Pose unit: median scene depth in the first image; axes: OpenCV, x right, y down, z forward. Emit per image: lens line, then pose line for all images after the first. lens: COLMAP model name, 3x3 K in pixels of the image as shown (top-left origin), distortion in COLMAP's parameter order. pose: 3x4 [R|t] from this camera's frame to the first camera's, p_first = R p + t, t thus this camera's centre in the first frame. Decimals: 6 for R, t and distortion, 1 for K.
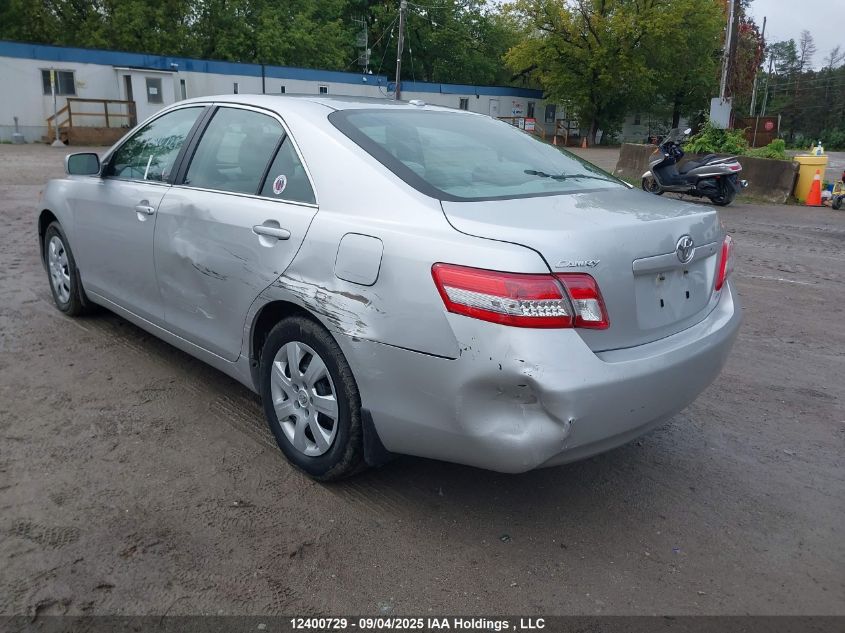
lens RADIAL K [[653.4, 0, 422.5], [0, 653.4, 316.5], [0, 0, 1]] dist [0.033412, -0.005975]
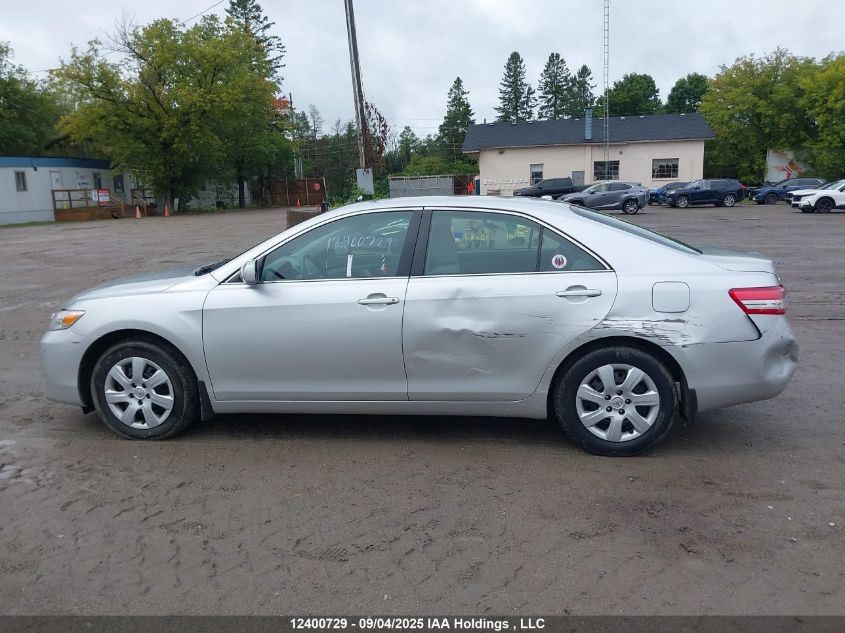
lens RADIAL K [[669.6, 0, 422.5], [0, 669.6, 316.5], [0, 0, 1]] dist [0.039143, -0.054602]
pose [[0.795928, -0.162362, 0.583213, -1.200549], [0.217847, 0.975645, -0.025689, -0.102519], [-0.564838, 0.147498, 0.811913, 0.008130]]
